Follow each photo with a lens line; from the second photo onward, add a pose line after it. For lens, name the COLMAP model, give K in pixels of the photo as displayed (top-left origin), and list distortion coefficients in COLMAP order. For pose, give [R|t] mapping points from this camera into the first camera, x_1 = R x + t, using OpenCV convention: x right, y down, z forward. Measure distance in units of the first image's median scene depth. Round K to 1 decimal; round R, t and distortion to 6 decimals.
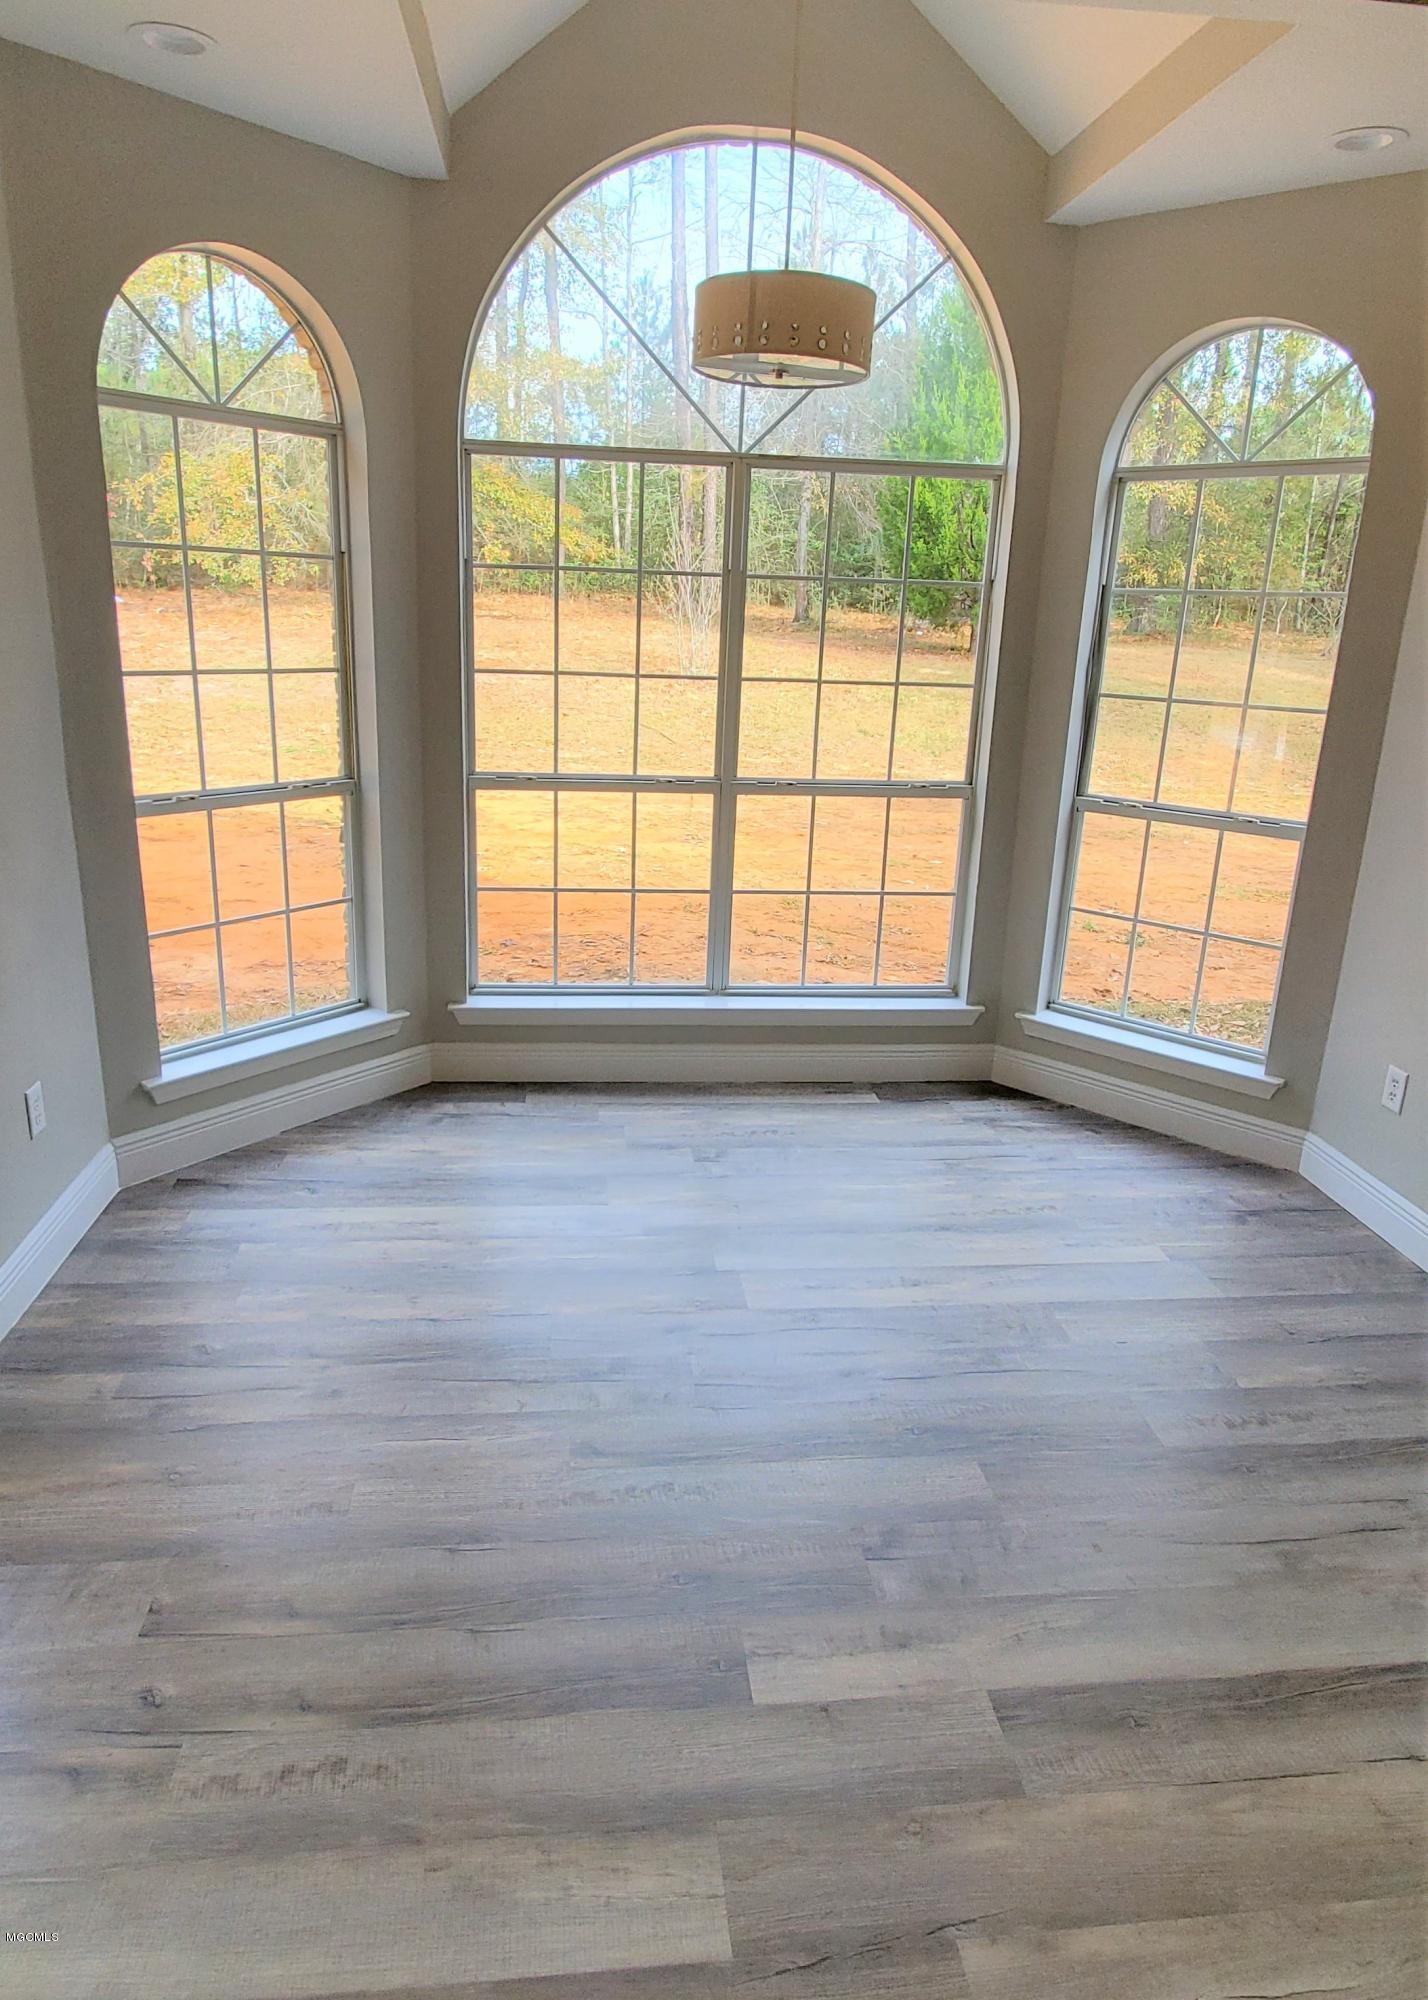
lens RADIAL K [[1131.2, 0, 713.3], [0, 1131.2, 786.1], [0, 0, 1]] dist [-0.004098, 0.001653]
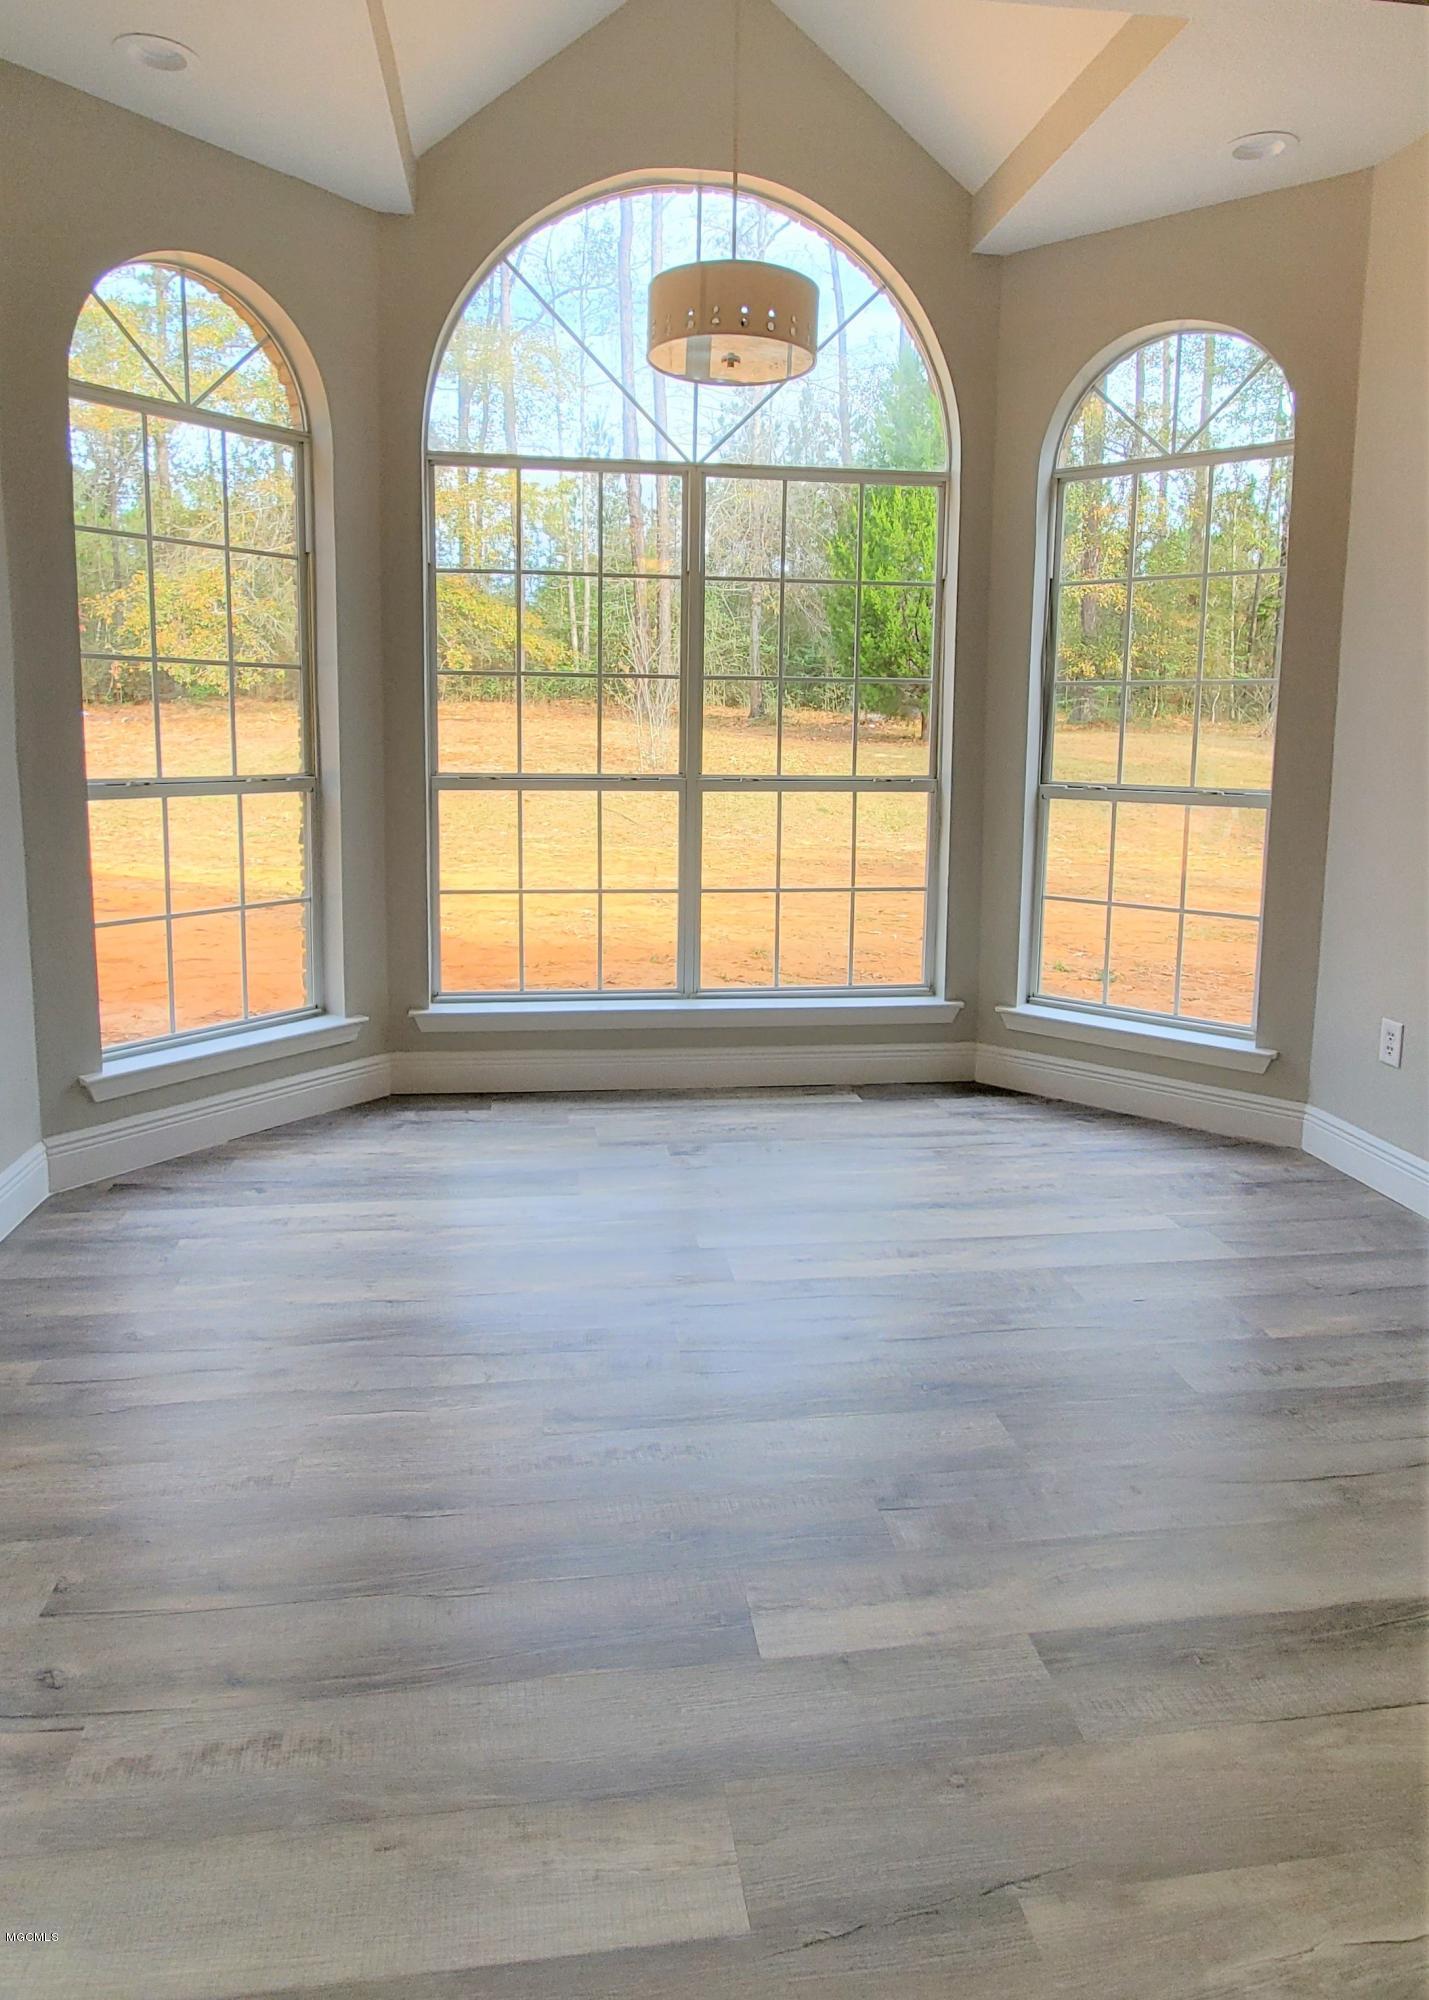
lens RADIAL K [[1105.0, 0, 700.4], [0, 1105.0, 784.3], [0, 0, 1]] dist [-0.001622, -0.001254]
pose [[0.999207, -0.028607, 0.027681, -0.009135], [0.032335, 0.988864, -0.145270, 0.169699], [-0.023217, 0.146050, 0.989005, 0.044708]]
